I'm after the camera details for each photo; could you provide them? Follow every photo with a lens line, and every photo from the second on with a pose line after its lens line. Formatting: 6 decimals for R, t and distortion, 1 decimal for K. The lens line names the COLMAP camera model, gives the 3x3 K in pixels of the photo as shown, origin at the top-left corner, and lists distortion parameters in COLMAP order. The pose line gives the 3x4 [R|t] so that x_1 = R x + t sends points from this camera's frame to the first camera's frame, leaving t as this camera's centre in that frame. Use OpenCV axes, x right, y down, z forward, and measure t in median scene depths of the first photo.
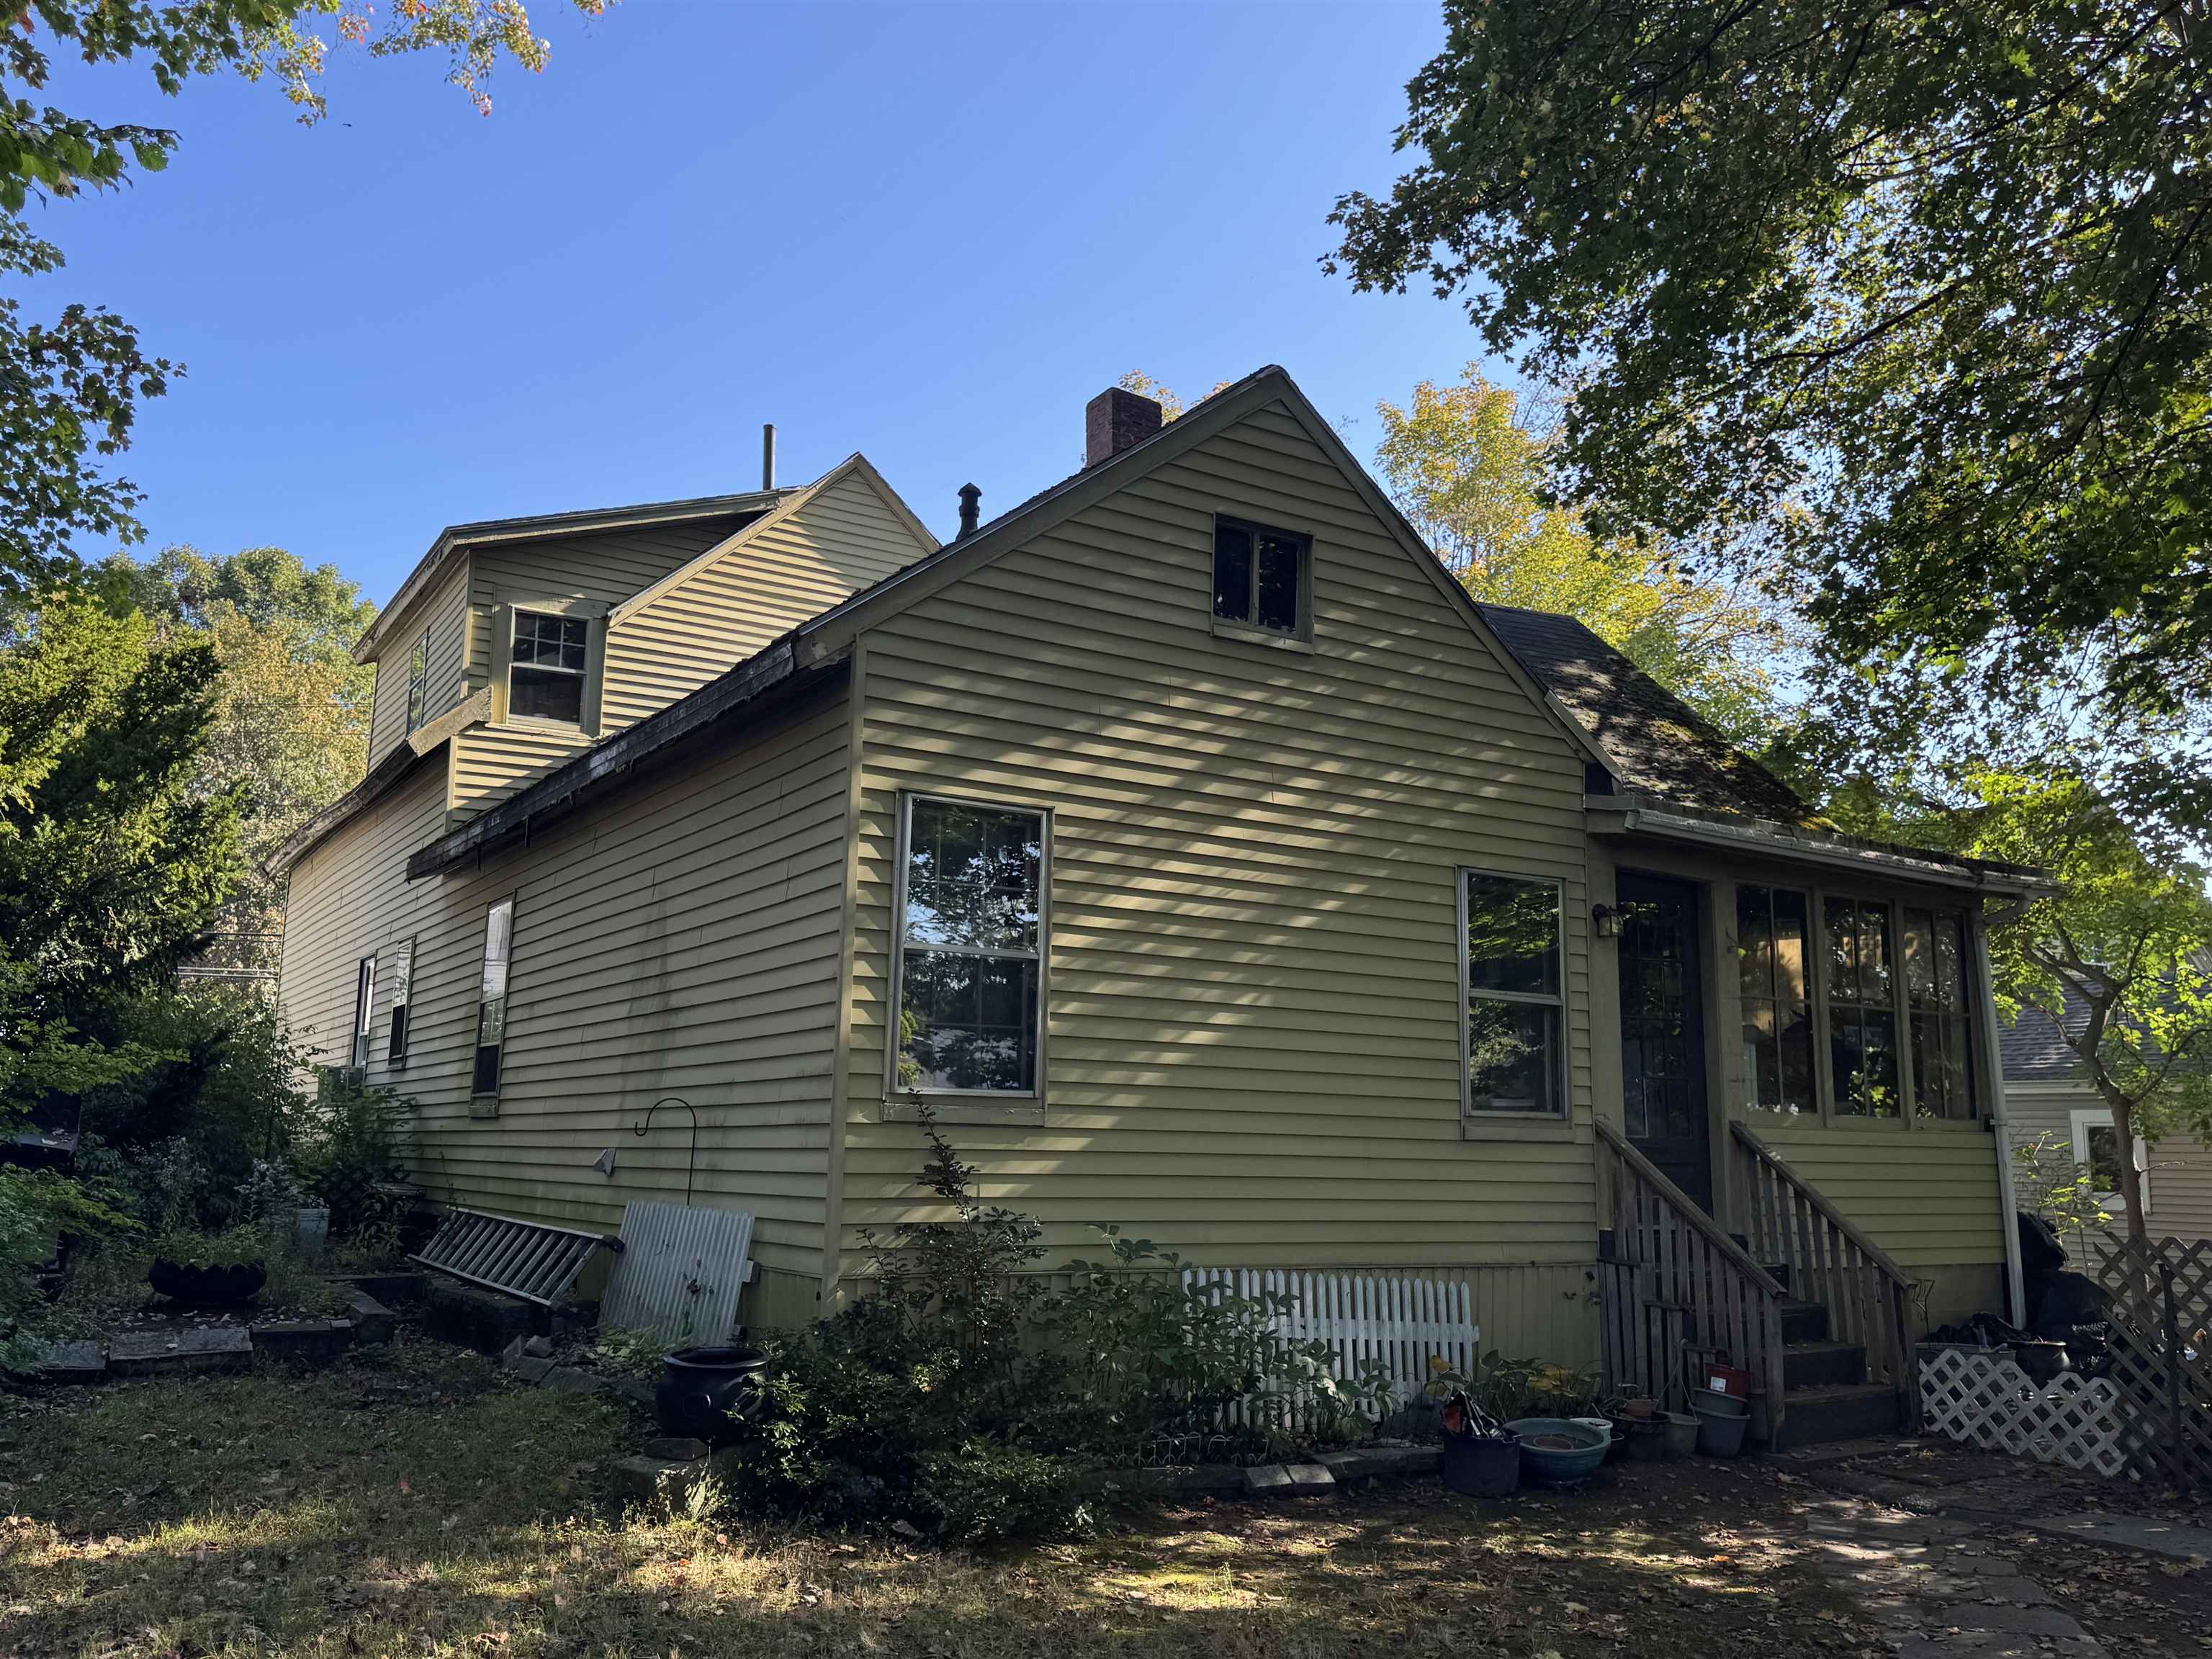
lens RADIAL K [[1788.6, 0, 1103.1], [0, 1788.6, 815.4], [0, 0, 1]] dist [0.146779, -0.263247]
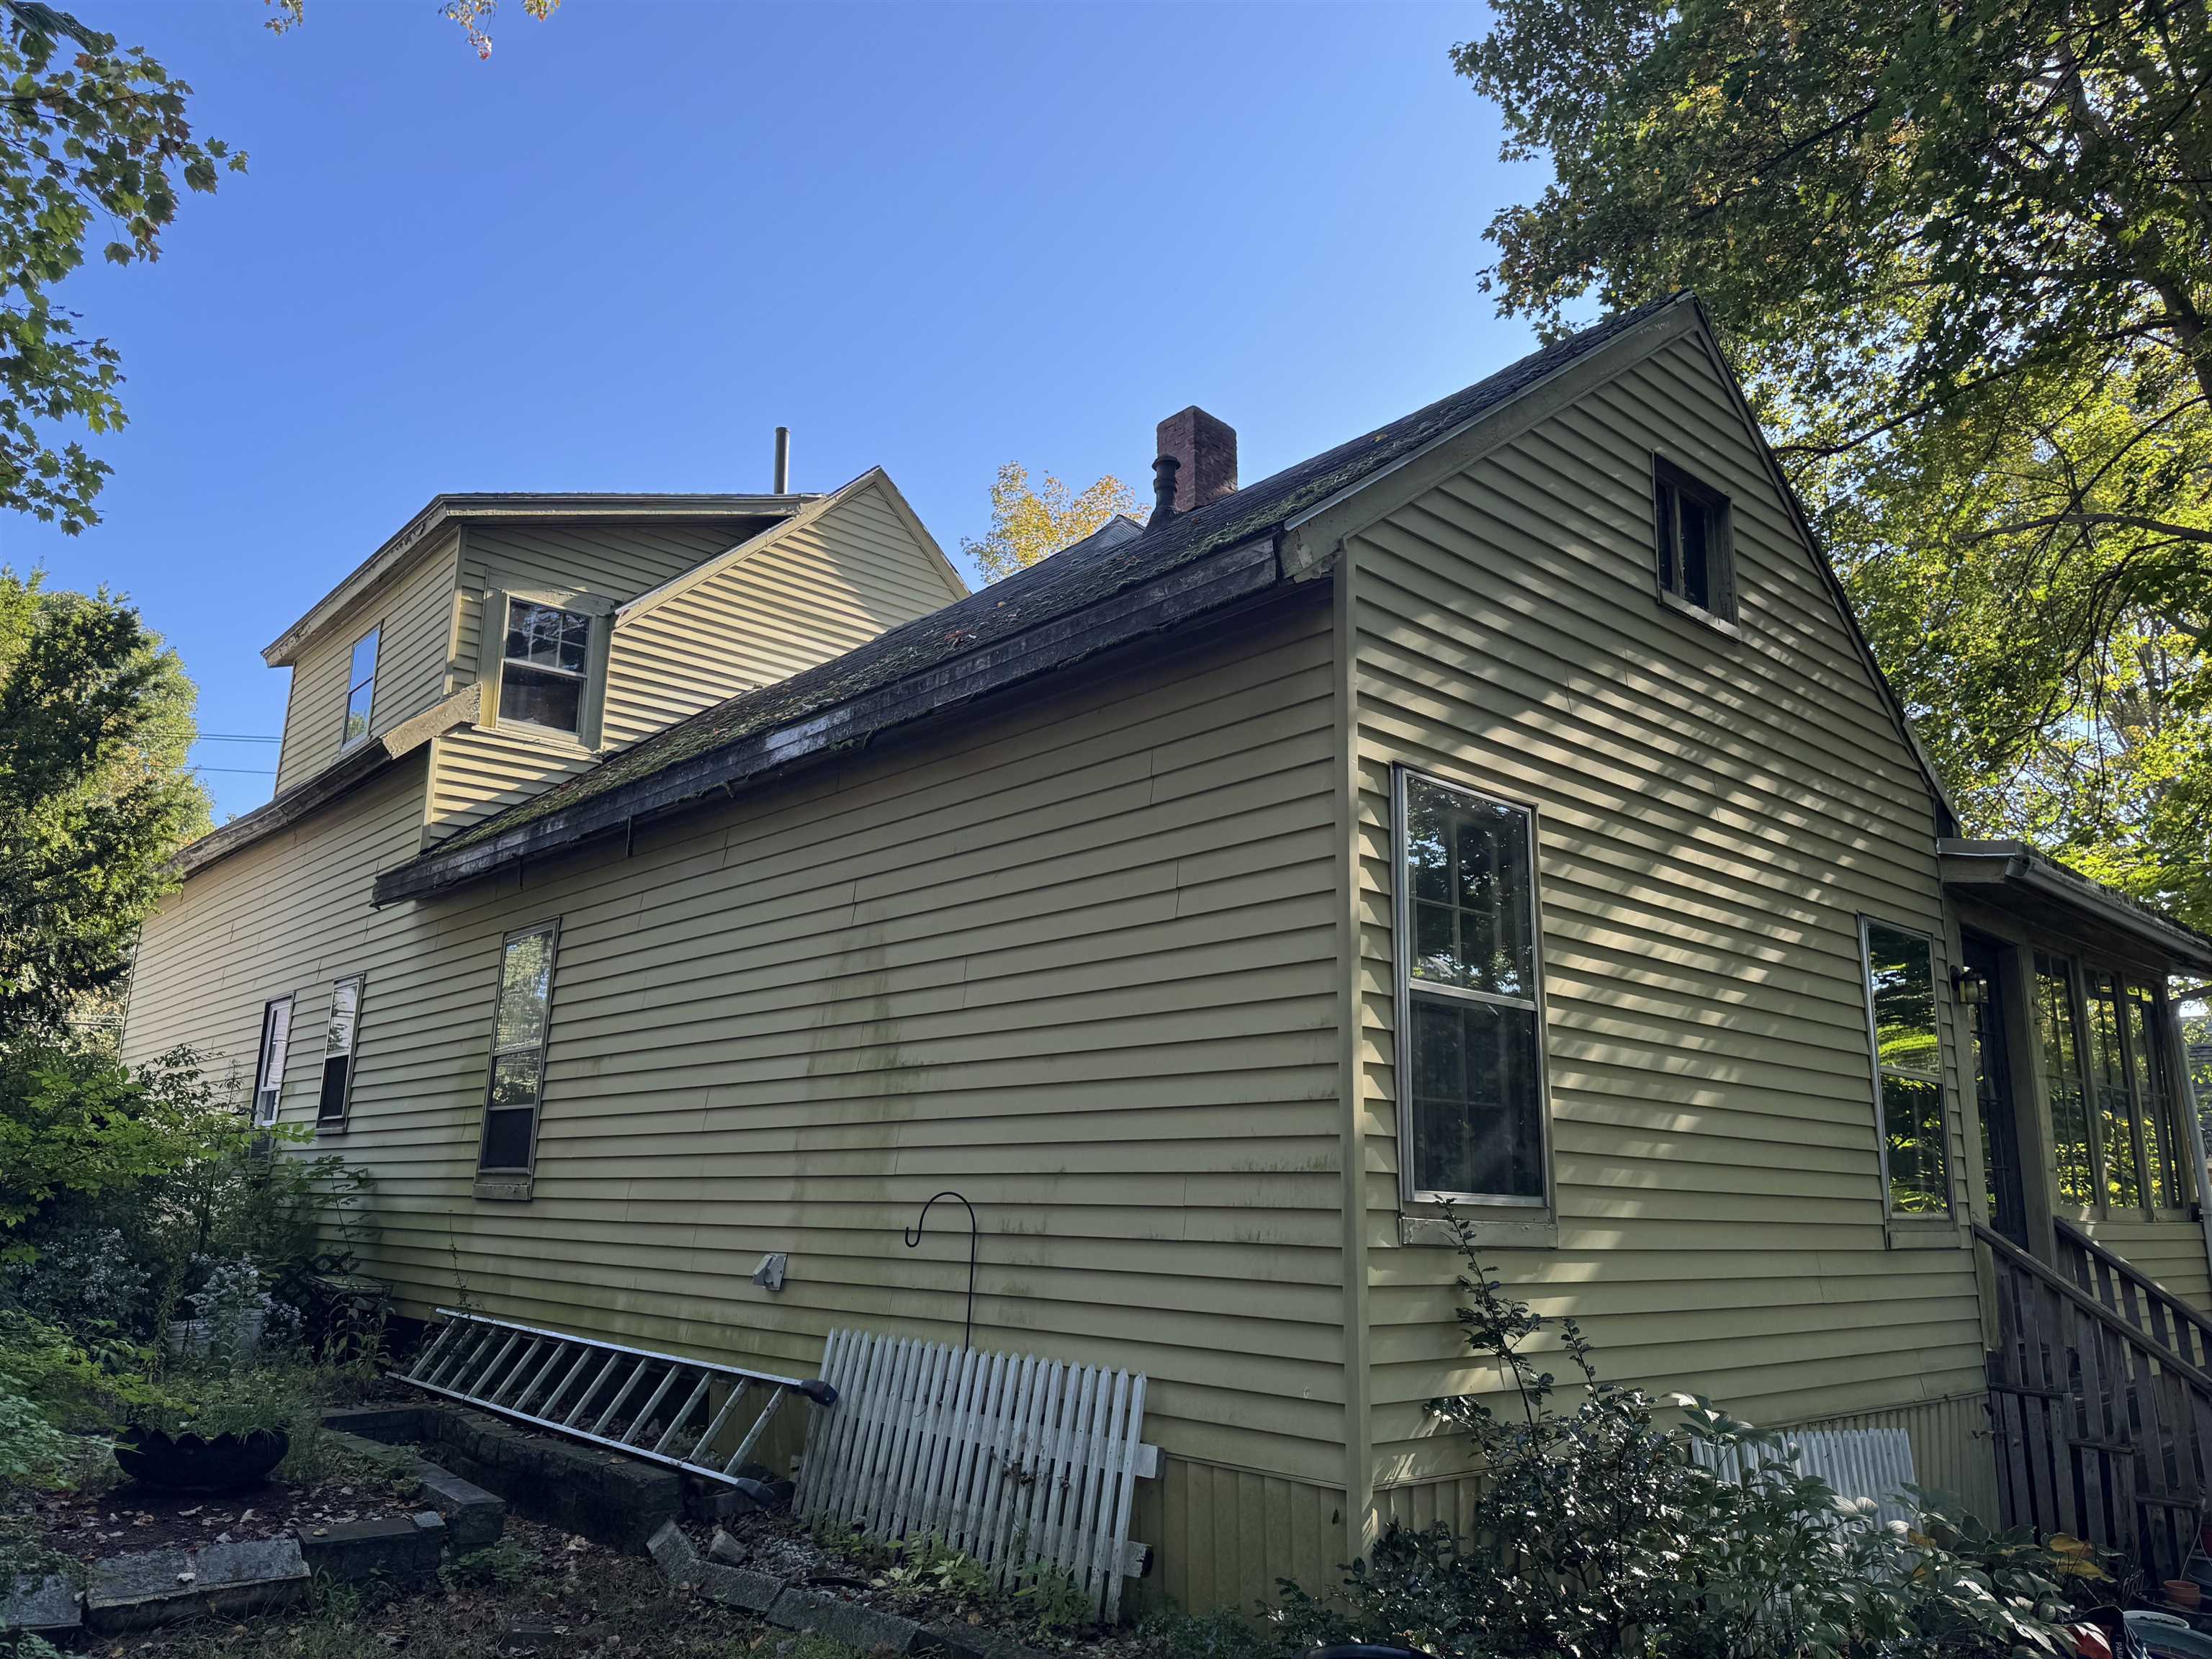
lens RADIAL K [[1563.3, 0, 1106.0], [0, 1563.3, 829.5], [0, 0, 1]] dist [0.076763, -0.094960]
pose [[0.983768, 0.044158, 0.173924, -0.267013], [-0.035920, 0.998091, -0.050237, 0.037511], [-0.175811, 0.043174, 0.983477, 0.336658]]
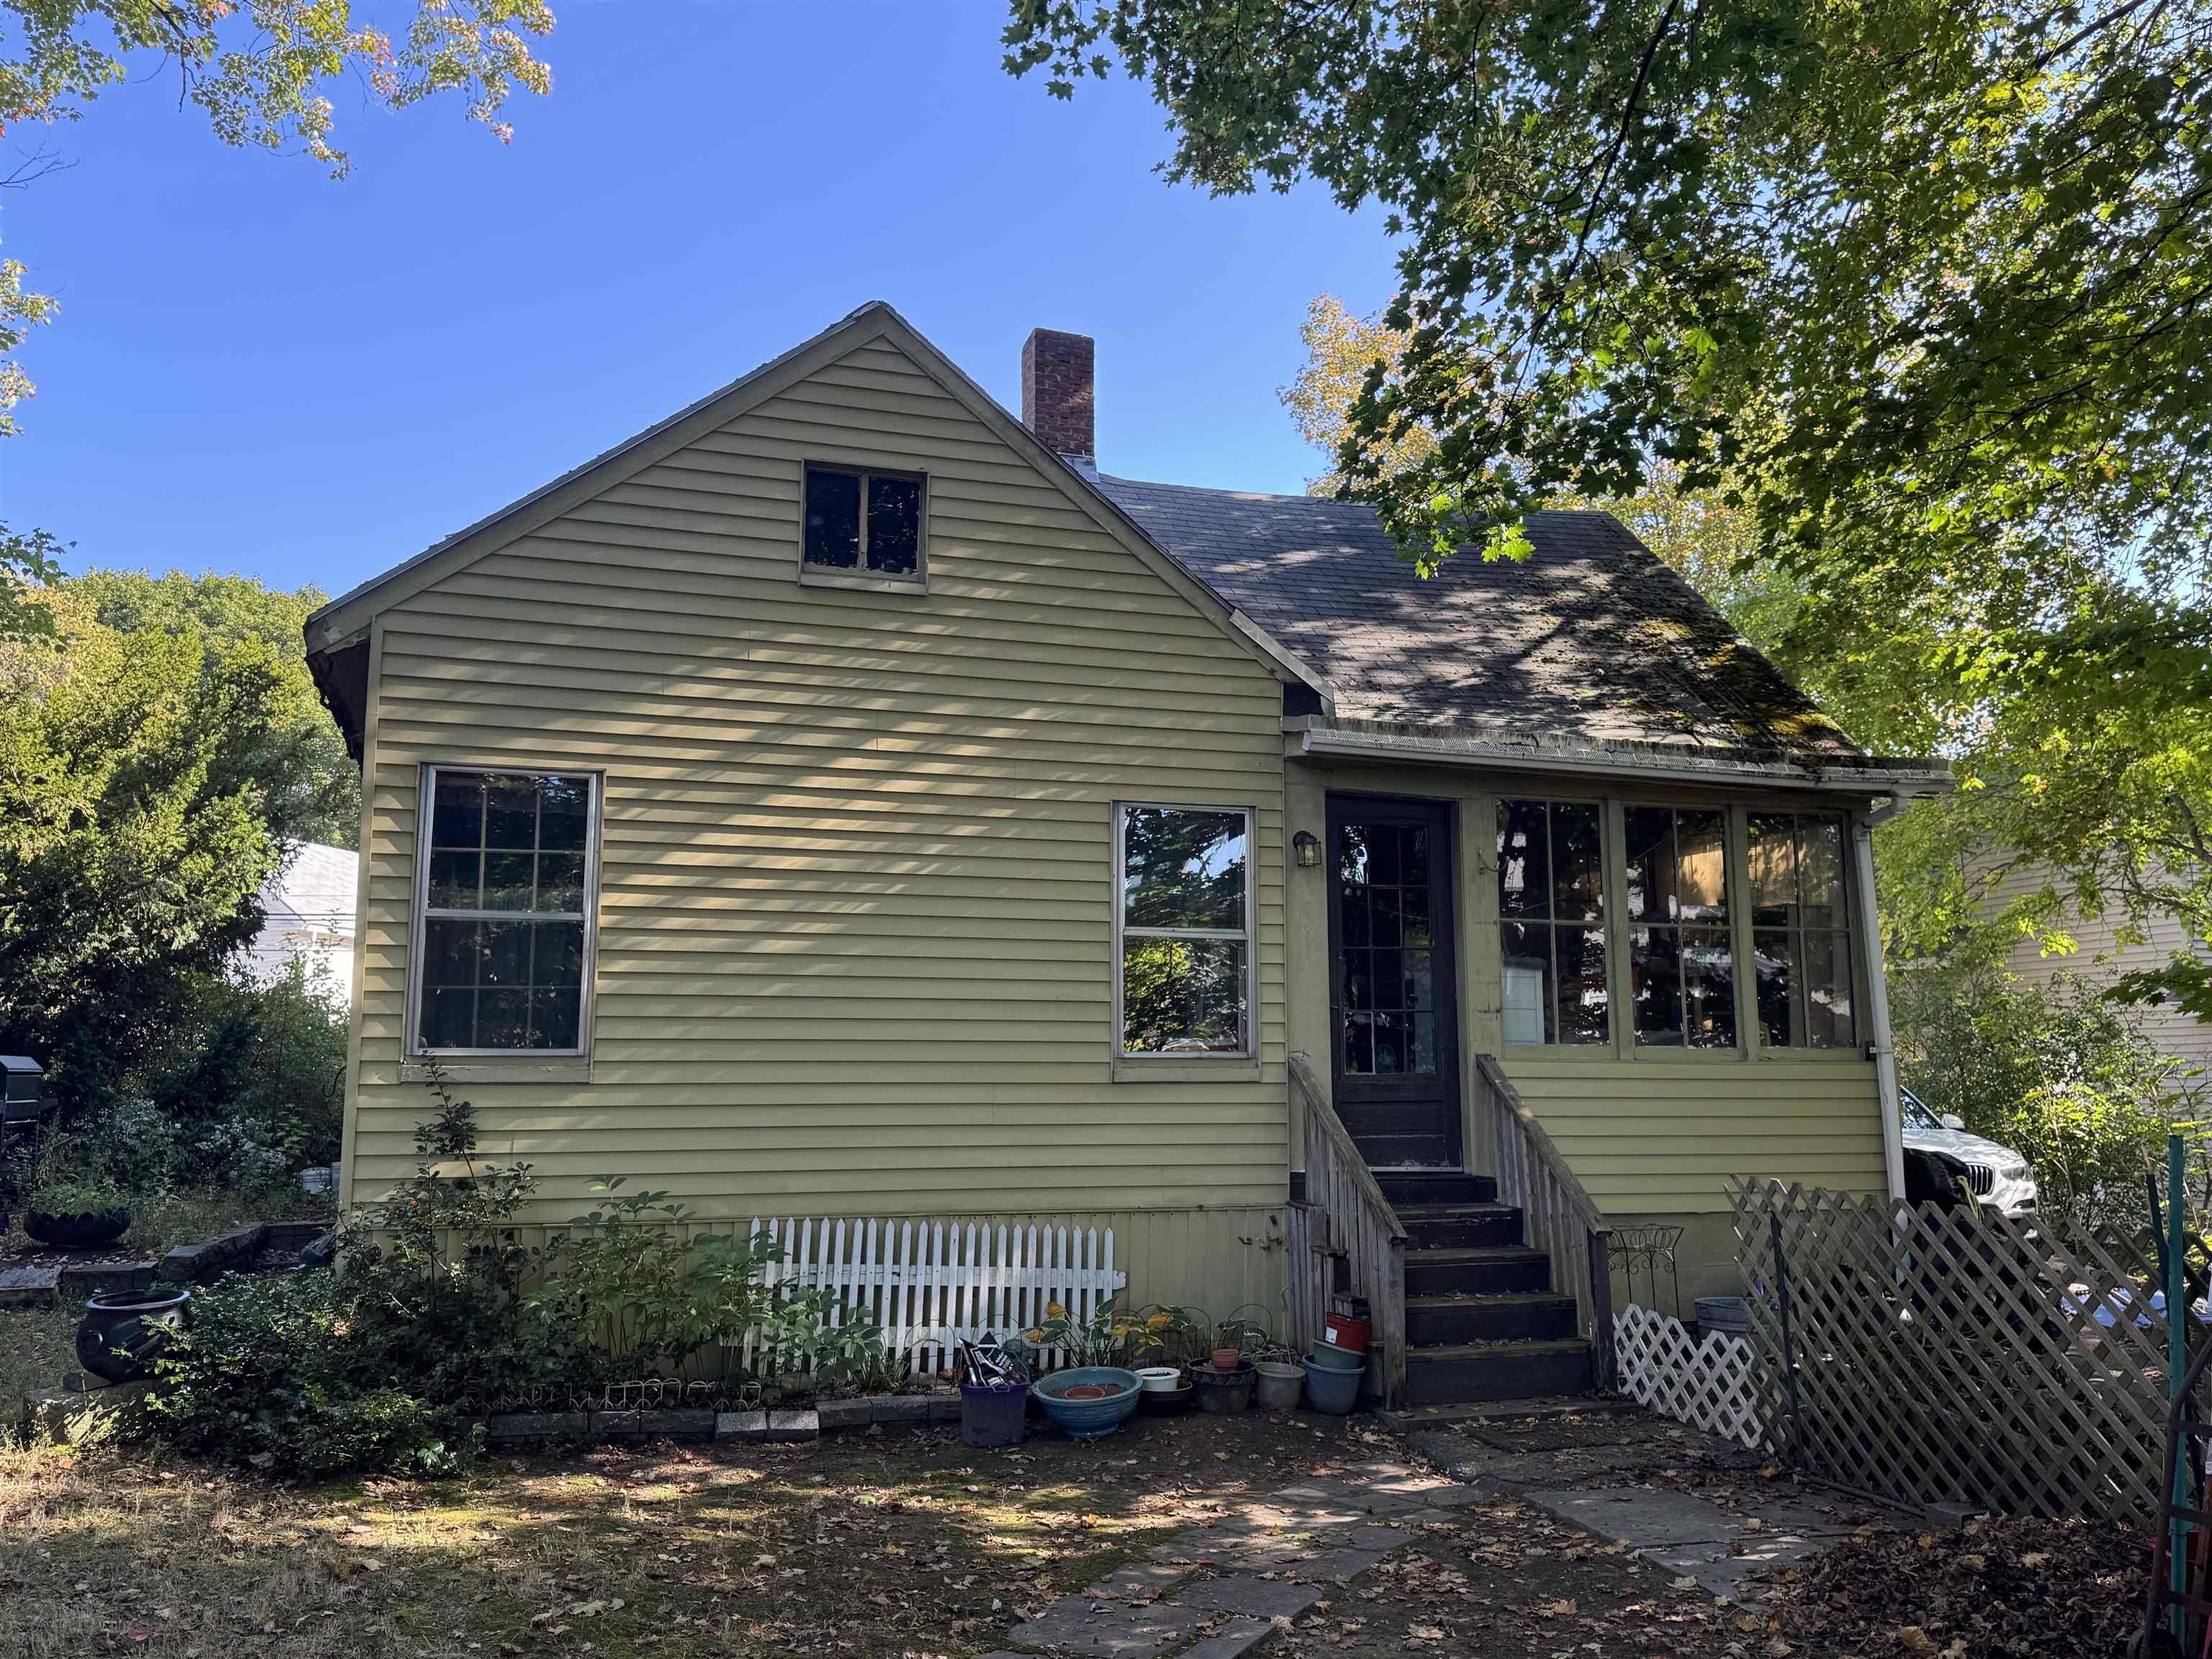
lens RADIAL K [[1788.6, 0, 1103.1], [0, 1788.6, 815.4], [0, 0, 1]] dist [0.146779, -0.263247]
pose [[0.966442, -0.056508, -0.250591, 0.425664], [0.063687, 0.997757, 0.020626, 0.015580], [0.248863, -0.035893, 0.967873, 0.067635]]
